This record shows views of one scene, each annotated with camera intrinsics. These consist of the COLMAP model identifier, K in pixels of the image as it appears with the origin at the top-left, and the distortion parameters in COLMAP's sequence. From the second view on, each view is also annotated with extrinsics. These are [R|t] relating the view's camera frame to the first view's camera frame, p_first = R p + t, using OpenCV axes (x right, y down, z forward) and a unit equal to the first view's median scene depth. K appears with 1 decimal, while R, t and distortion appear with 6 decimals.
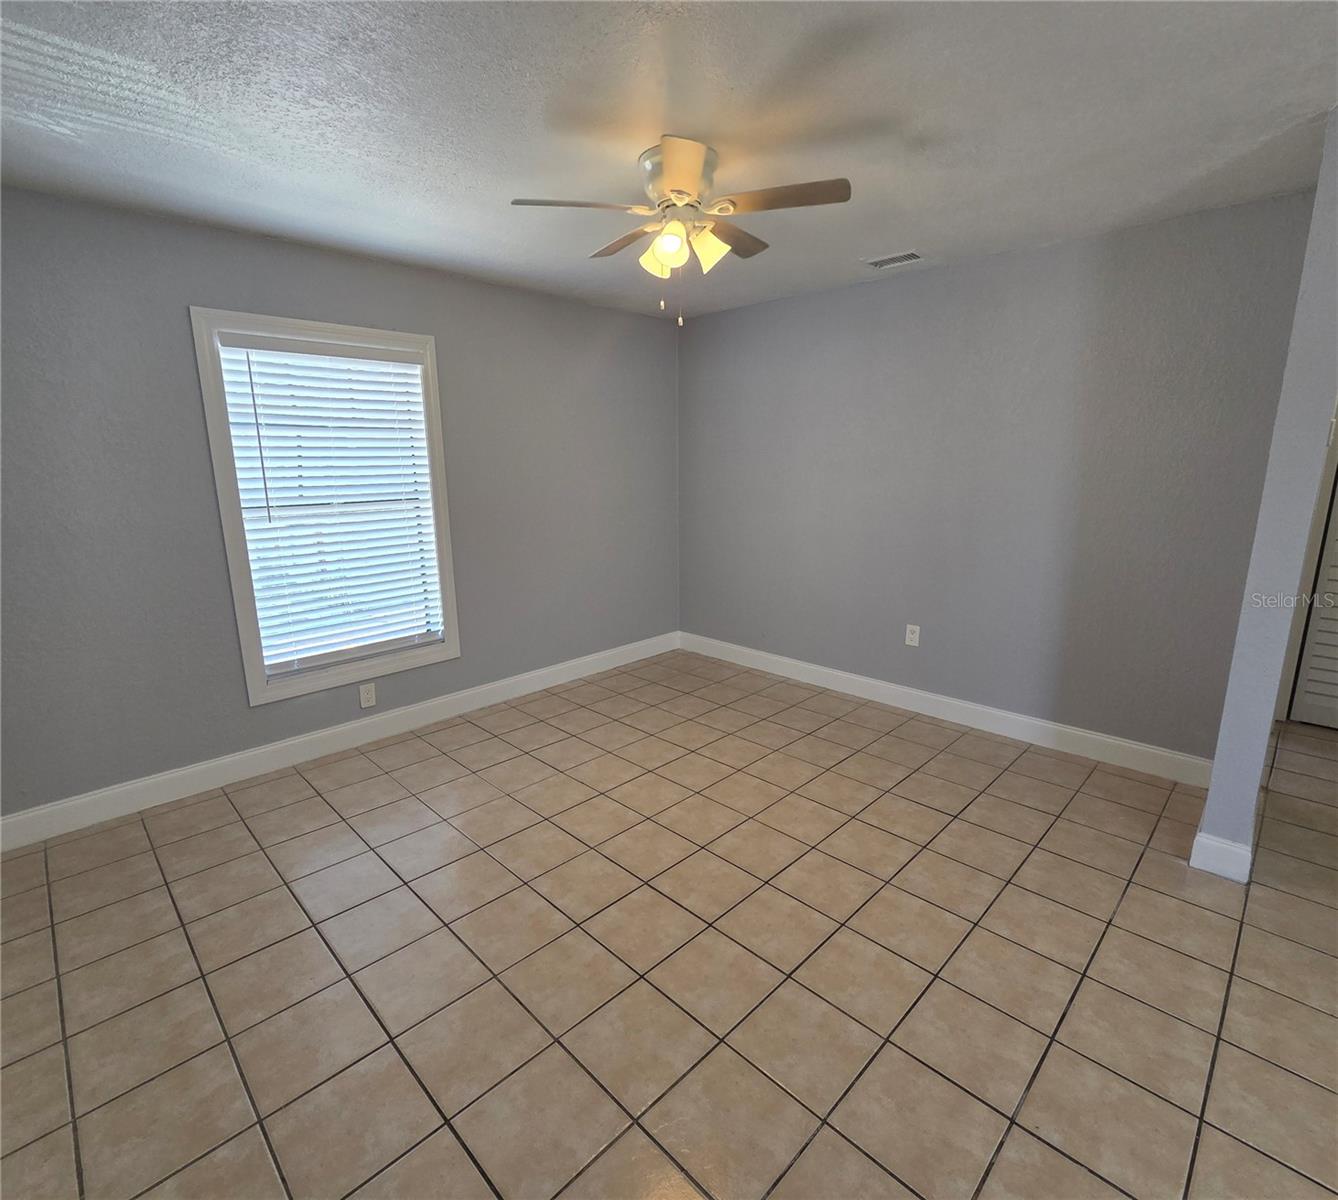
lens RADIAL K [[658.6, 0, 660.5], [0, 658.6, 602.8], [0, 0, 1]] dist [0.000882, -0.000974]
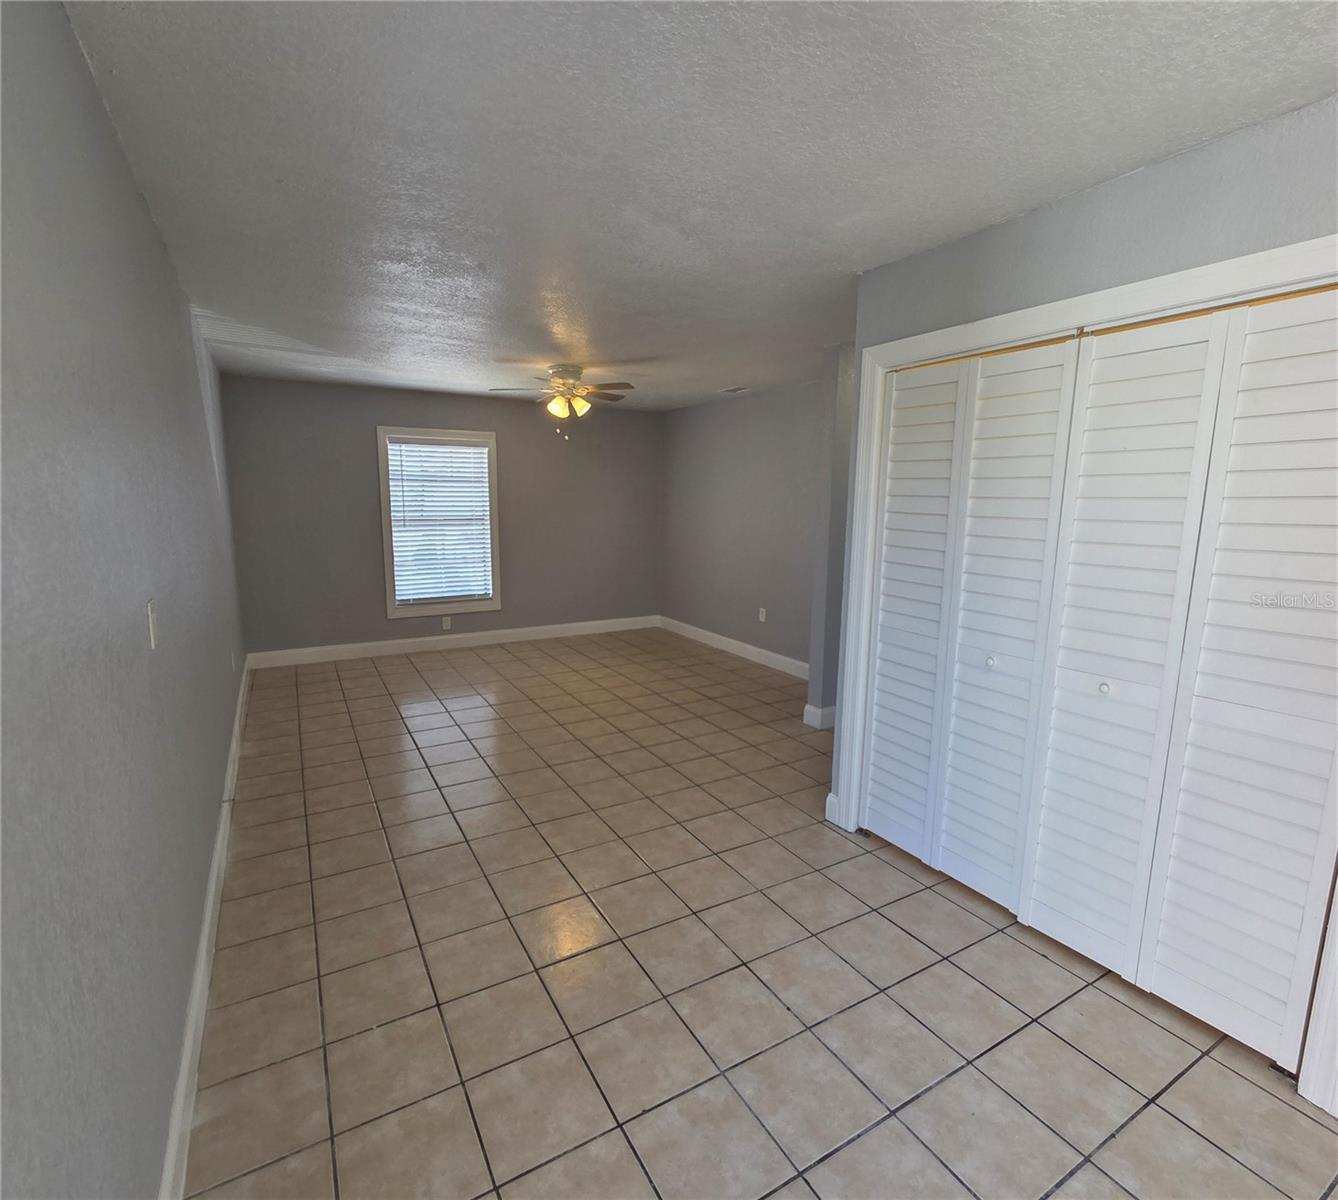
lens RADIAL K [[658.6, 0, 655.4], [0, 658.6, 606.2], [0, 0, 1]] dist [0.000882, -0.000974]
pose [[0.963682, 0.062253, -0.259695, 0.657912], [-0.075098, 0.996381, -0.039824, 0.134028], [0.256276, 0.057880, 0.964869, -0.702746]]
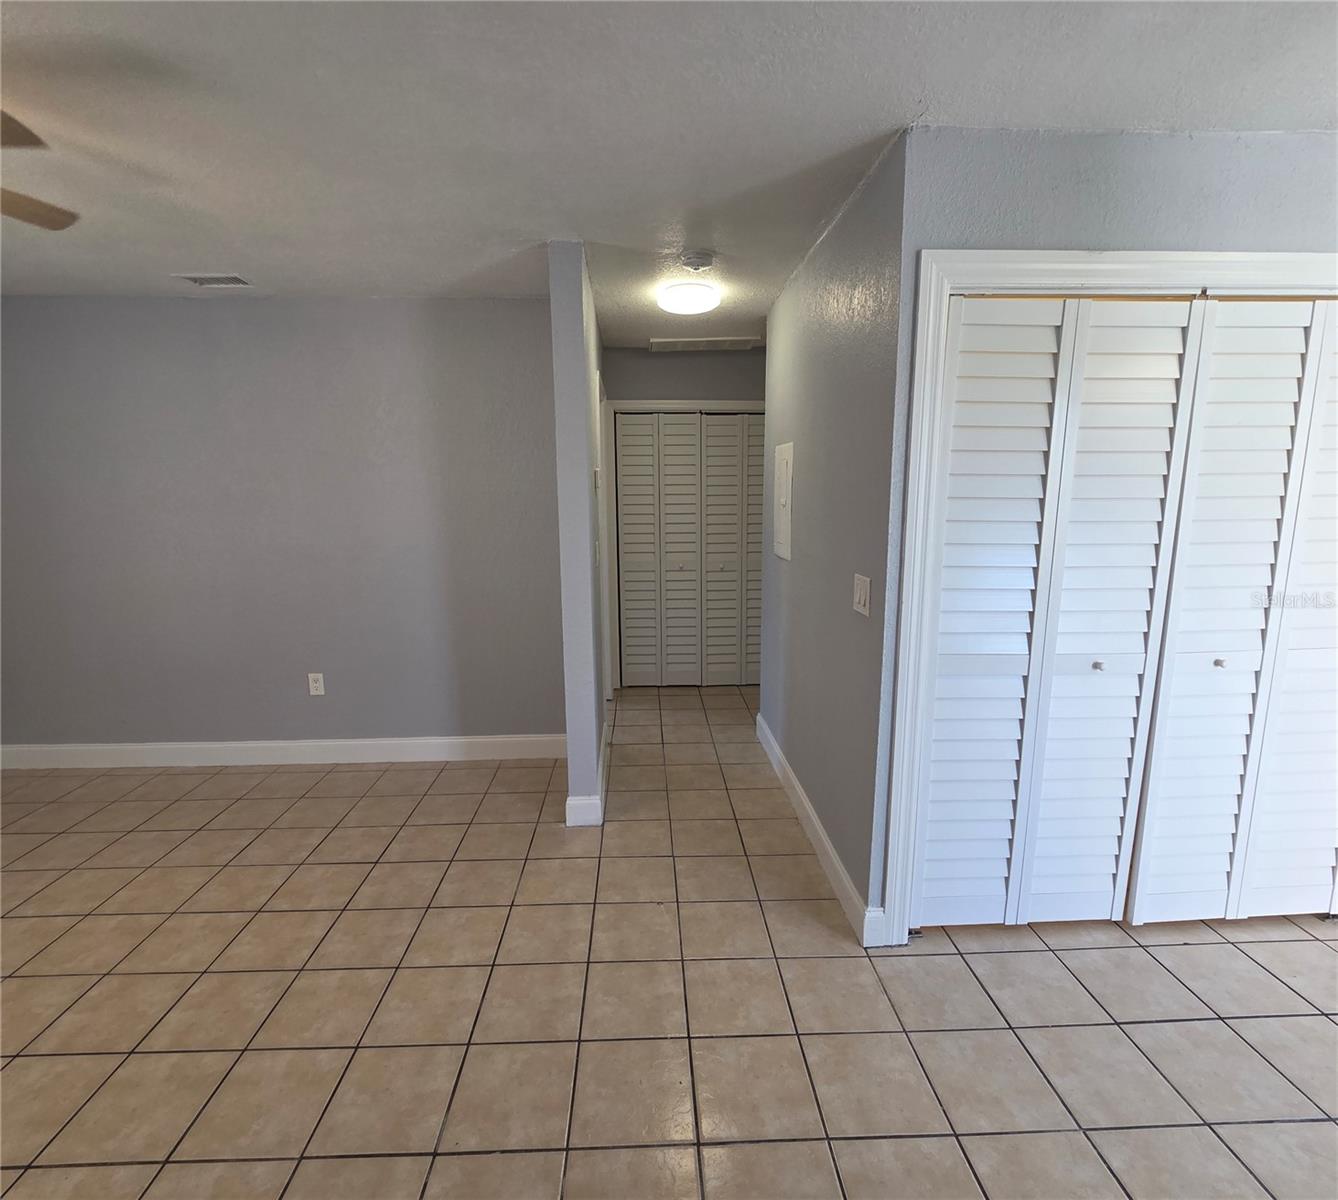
lens RADIAL K [[658.6, 0, 662.1], [0, 658.6, 603.1], [0, 0, 1]] dist [0.000882, -0.000974]
pose [[0.683581, -0.124368, 0.719201, 0.071157], [0.158901, 0.987099, 0.019664, -0.005689], [-0.712368, 0.100840, 0.694524, -0.016481]]
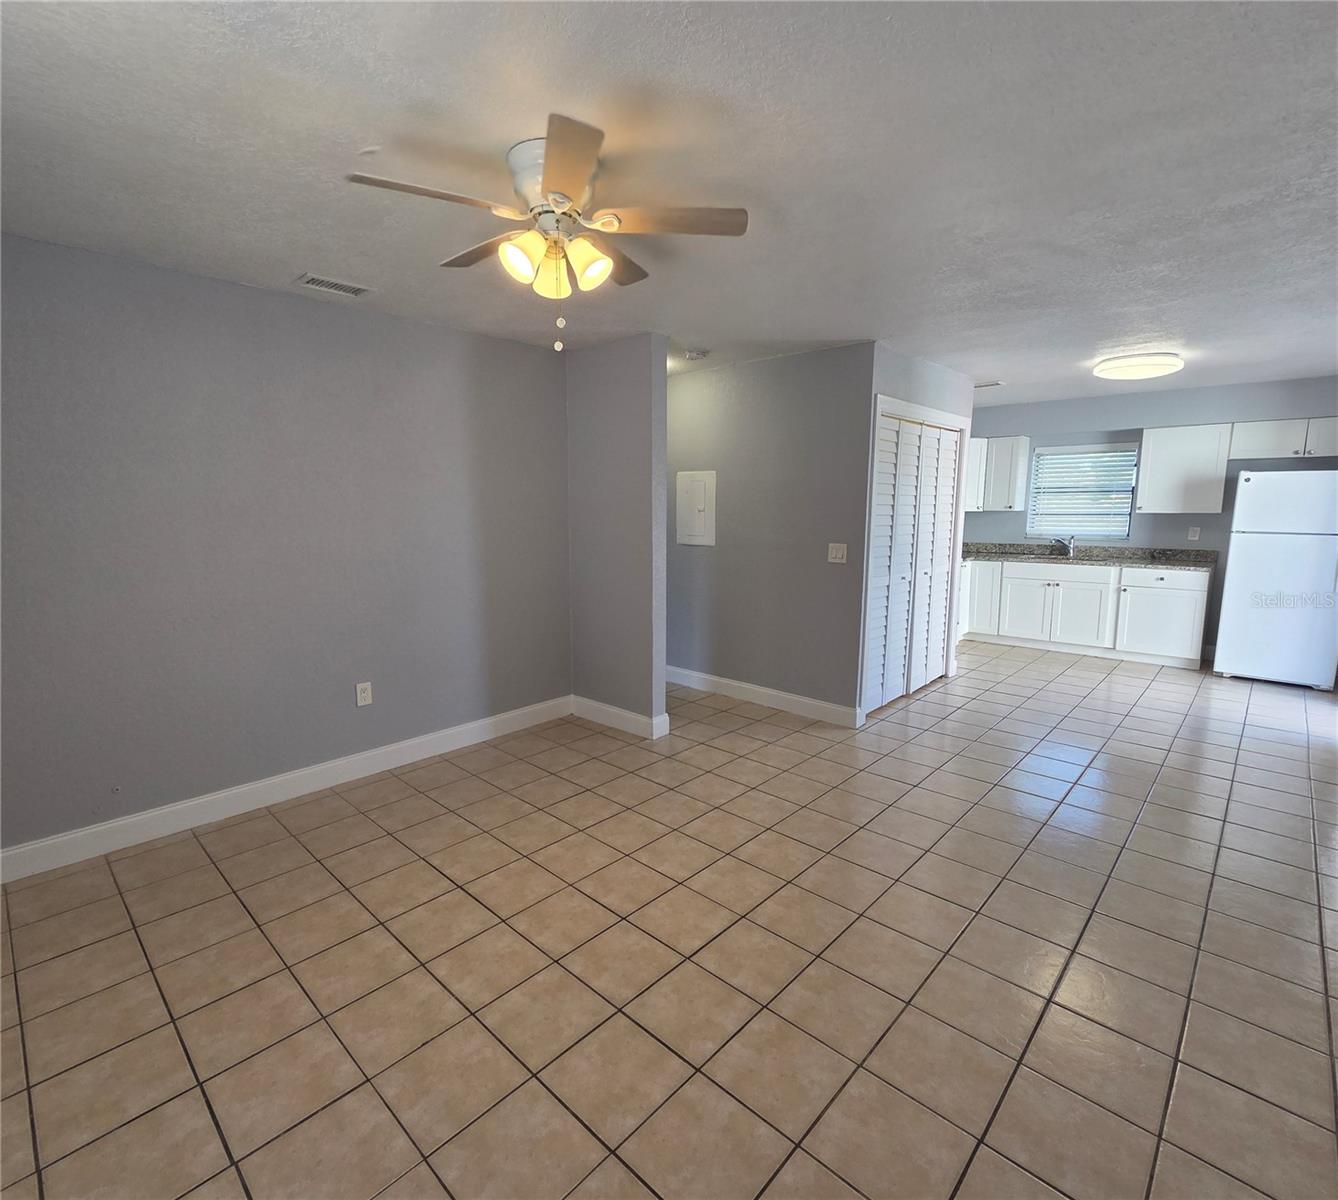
lens RADIAL K [[658.6, 0, 661.8], [0, 658.6, 603.4], [0, 0, 1]] dist [0.000882, -0.000974]
pose [[-0.033990, -0.149579, 0.988165, -0.636435], [0.212114, 0.965132, 0.153388, -0.152925], [-0.976654, 0.214818, -0.001077, 0.686473]]
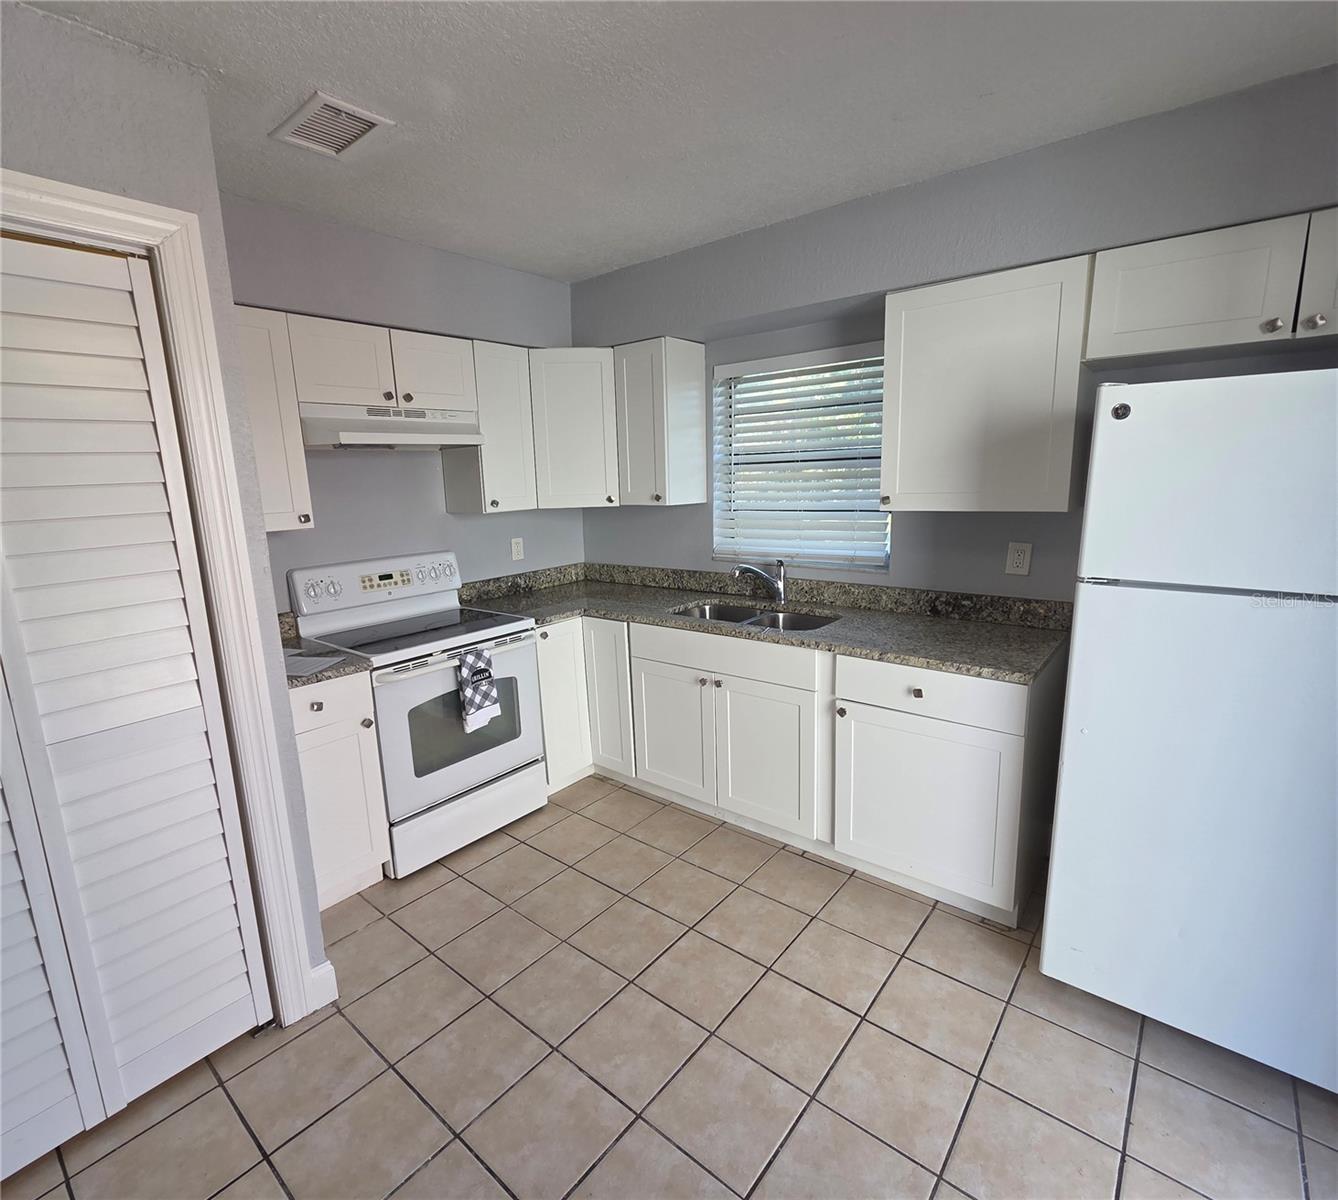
lens RADIAL K [[658.6, 0, 656.9], [0, 658.6, 602.6], [0, 0, 1]] dist [0.000882, -0.000974]
pose [[-0.097531, -0.182333, 0.978388, 0.507128], [0.233453, 0.951454, 0.200585, 0.067215], [-0.967464, 0.247971, -0.050230, -0.410274]]
